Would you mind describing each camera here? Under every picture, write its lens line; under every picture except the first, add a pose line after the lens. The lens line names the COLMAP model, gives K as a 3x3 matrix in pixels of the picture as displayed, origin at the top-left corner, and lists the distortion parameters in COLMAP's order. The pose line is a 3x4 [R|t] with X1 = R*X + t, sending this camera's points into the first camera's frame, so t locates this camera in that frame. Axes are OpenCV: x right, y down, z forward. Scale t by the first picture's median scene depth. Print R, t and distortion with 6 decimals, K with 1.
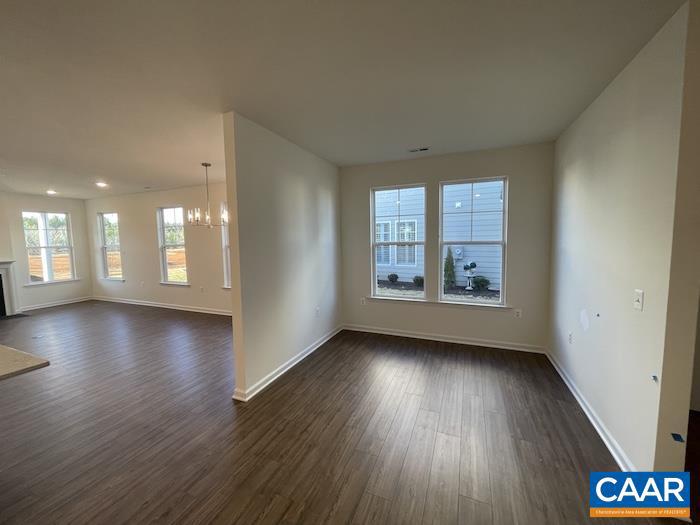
lens RADIAL K [[281.2, 0, 354.7], [0, 281.2, 262.4], [0, 0, 1]] dist [-0.010075, -0.000365]
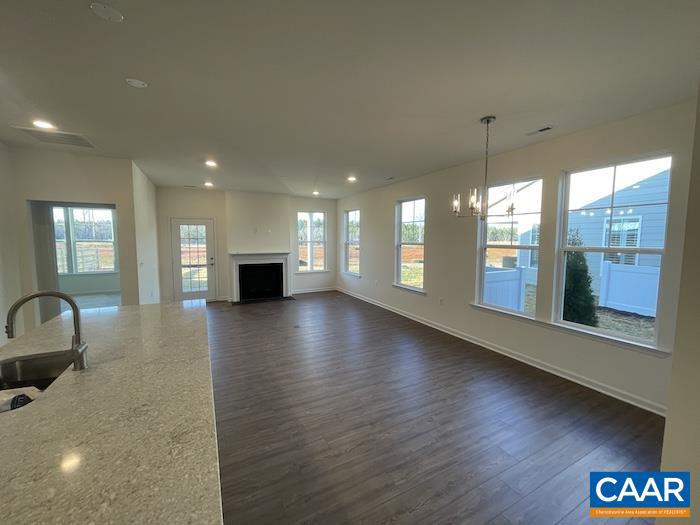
lens RADIAL K [[281.2, 0, 348.9], [0, 281.2, 261.8], [0, 0, 1]] dist [-0.010075, -0.000365]
pose [[0.758763, 0.071402, -0.647441, -0.218407], [-0.068158, 0.997220, 0.030100, -0.017659], [0.647790, 0.021289, 0.761521, 0.211040]]
